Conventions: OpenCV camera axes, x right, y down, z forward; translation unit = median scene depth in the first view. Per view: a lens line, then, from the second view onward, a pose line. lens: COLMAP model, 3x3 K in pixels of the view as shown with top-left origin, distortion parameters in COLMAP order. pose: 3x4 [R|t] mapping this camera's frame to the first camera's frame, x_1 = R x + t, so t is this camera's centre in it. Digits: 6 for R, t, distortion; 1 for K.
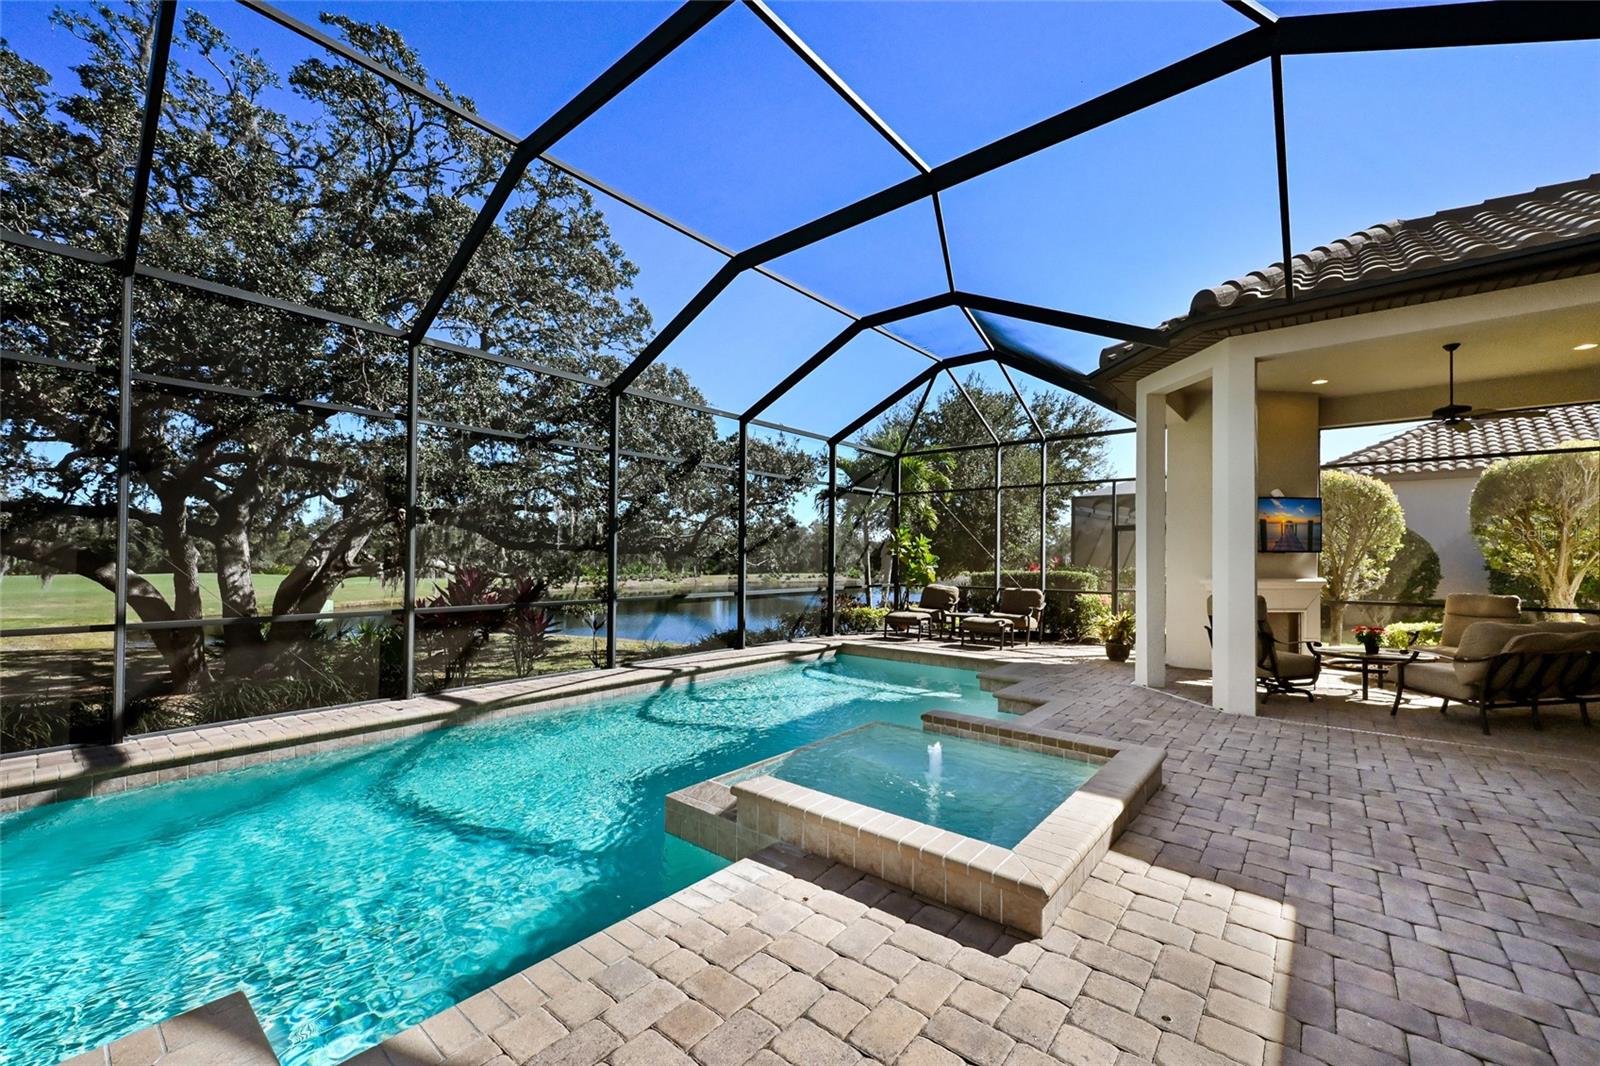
lens RADIAL K [[630.4, 0, 854.9], [0, 630.4, 548.4], [0, 0, 1]] dist [-0.028111, 0.000009]
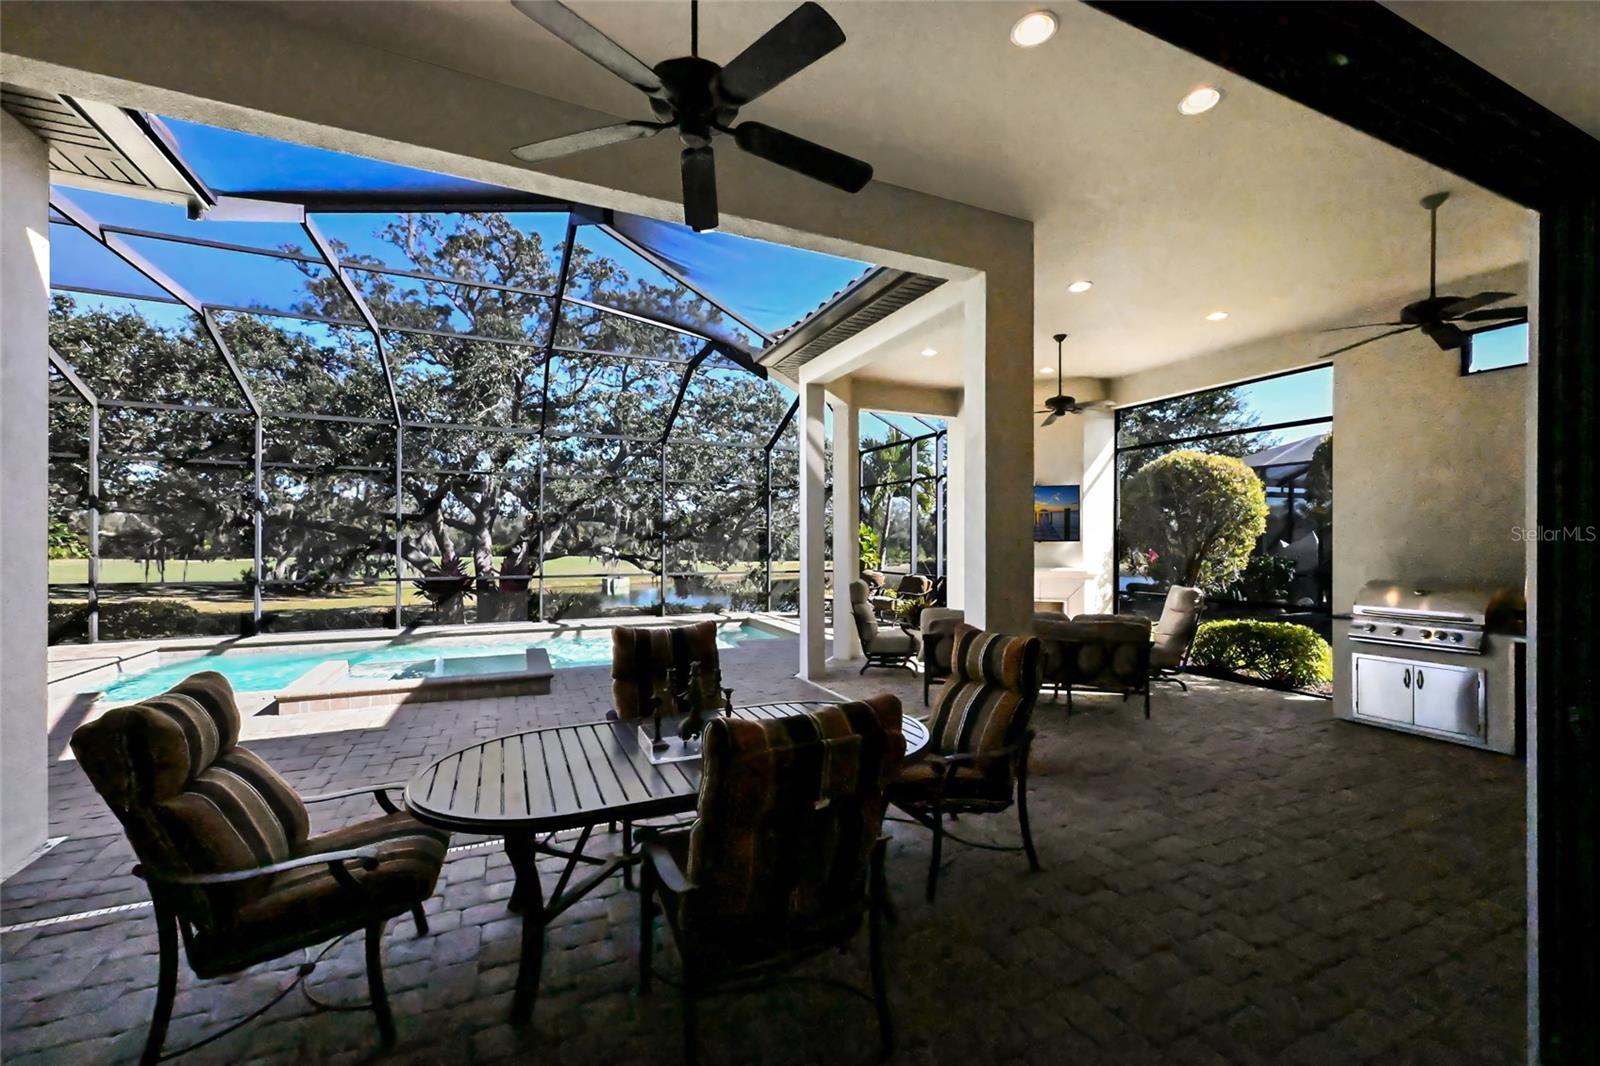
lens RADIAL K [[645.4, 0, 798.3], [0, 645.4, 546.1], [0, 0, 1]] dist [-0.000771, -0.000061]
pose [[0.876224, 0.001509, -0.481901, 0.841529], [0.004969, 0.999914, 0.012165, -0.002504], [0.481878, -0.013054, 0.876141, -0.030460]]
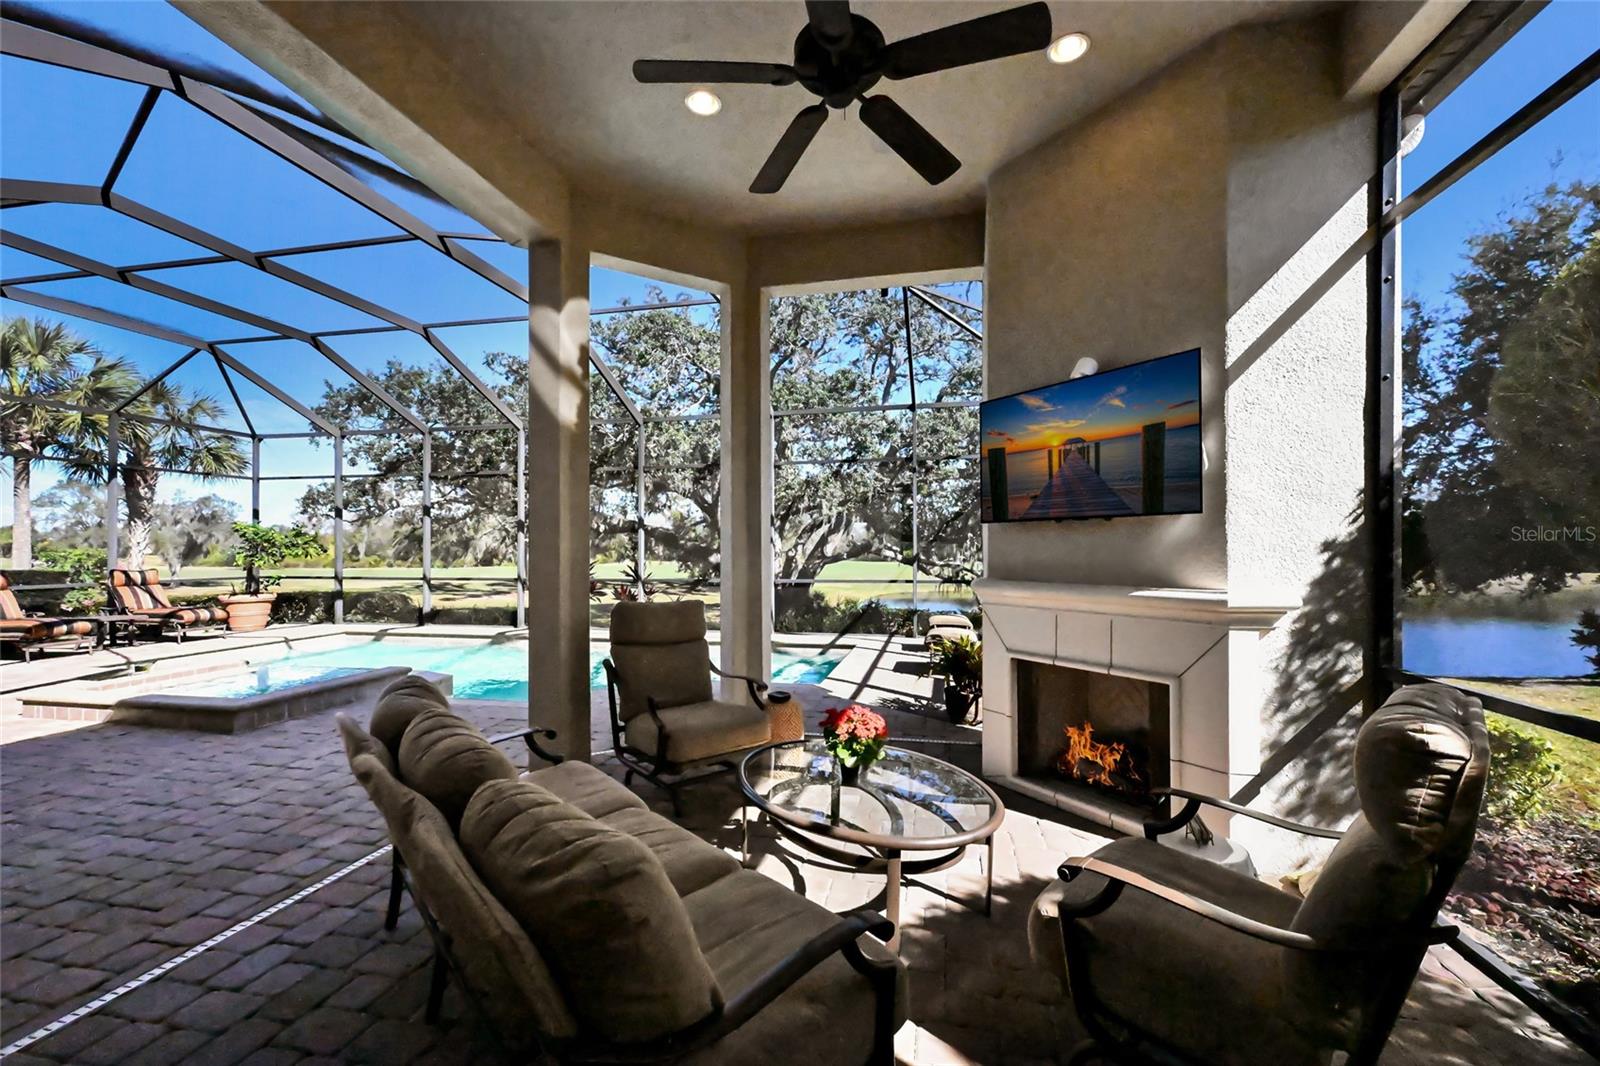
lens RADIAL K [[645.4, 0, 798.3], [0, 645.4, 546.1], [0, 0, 1]] dist [-0.000771, -0.000061]
pose [[0.408542, -0.008732, -0.912698, 0.966571], [0.014619, 0.999889, -0.003022, 0.018019], [0.912622, -0.012108, 0.408624, 0.687016]]
